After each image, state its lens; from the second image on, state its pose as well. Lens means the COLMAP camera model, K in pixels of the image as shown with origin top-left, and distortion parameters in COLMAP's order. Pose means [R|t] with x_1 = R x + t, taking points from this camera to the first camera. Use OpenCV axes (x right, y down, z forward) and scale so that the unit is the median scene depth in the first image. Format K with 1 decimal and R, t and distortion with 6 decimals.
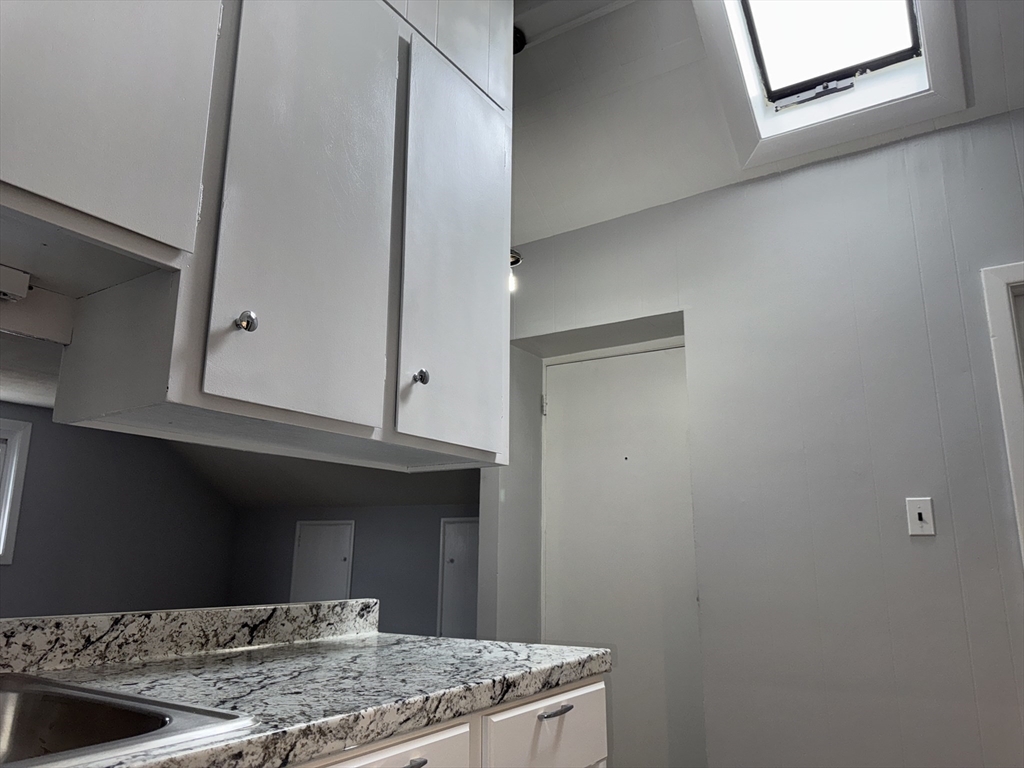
lens RADIAL K [[720.2, 0, 493.4], [0, 720.2, 382.8], [0, 0, 1]] dist [0.053980, -0.066225]
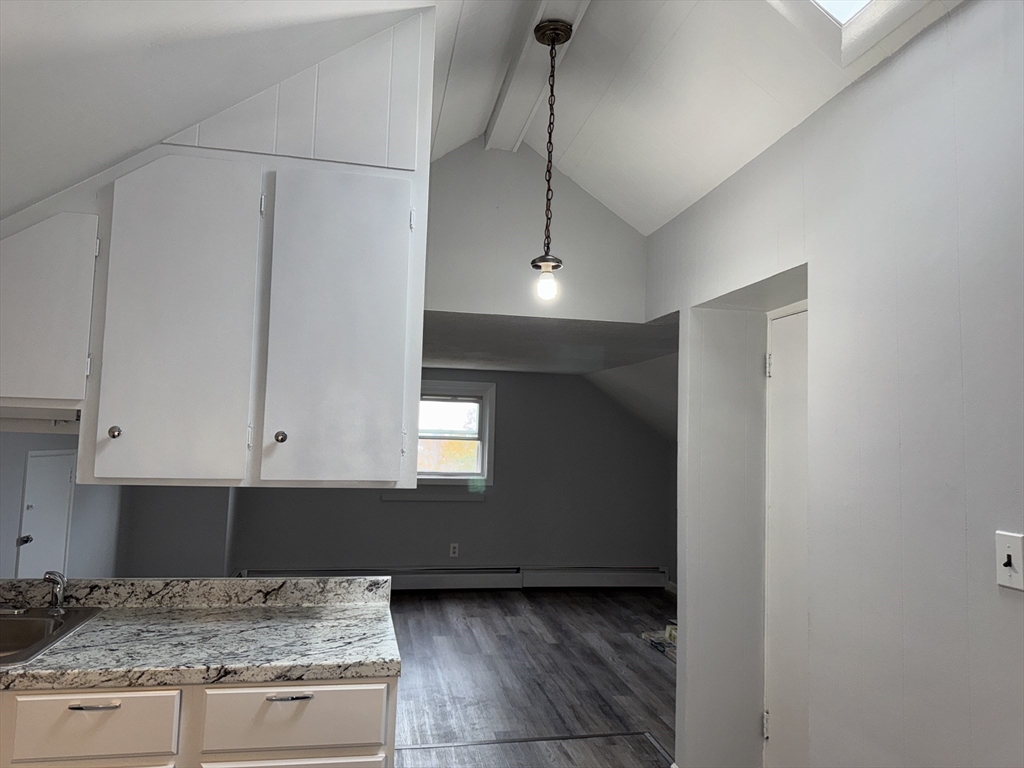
lens RADIAL K [[720.2, 0, 510.8], [0, 720.2, 383.6], [0, 0, 1]] dist [0.053980, -0.066225]
pose [[0.706452, -0.042706, -0.706472, 1.368335], [0.140689, 0.986732, 0.081037, -0.184537], [0.693637, -0.156641, 0.703087, 0.411186]]
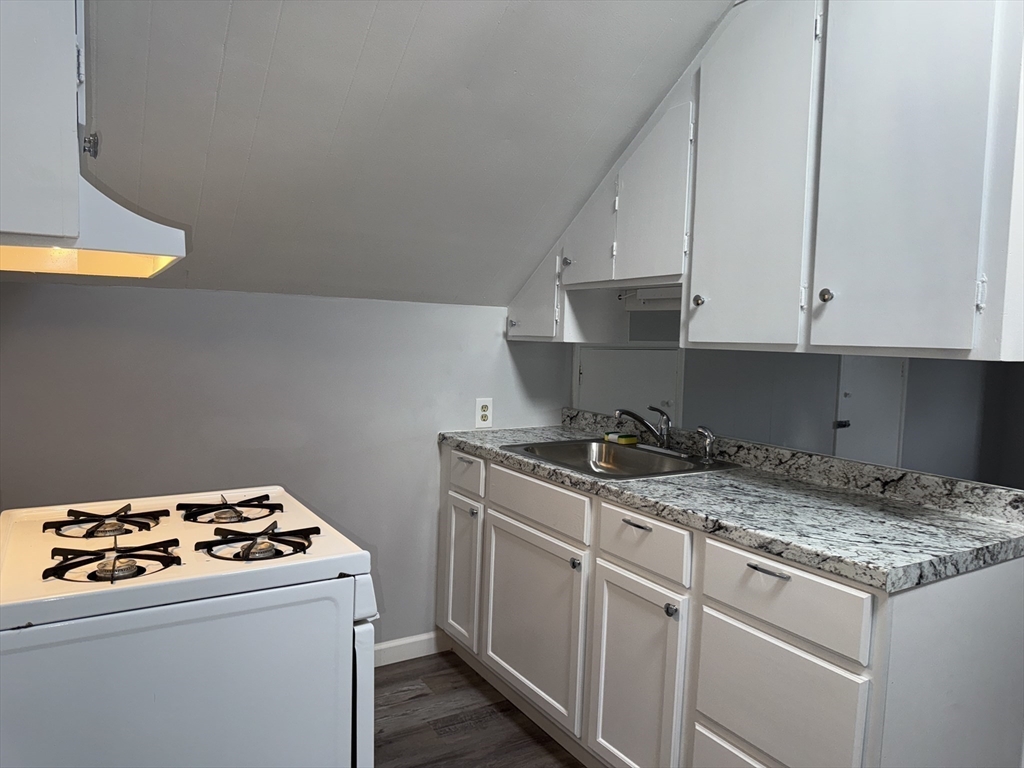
lens RADIAL K [[720.2, 0, 505.7], [0, 720.2, 392.1], [0, 0, 1]] dist [0.053980, -0.066225]
pose [[-0.436743, 0.057259, -0.897762, 1.399291], [0.186626, 0.982027, -0.028157, 0.095082], [0.880015, -0.179843, -0.439580, 1.199541]]
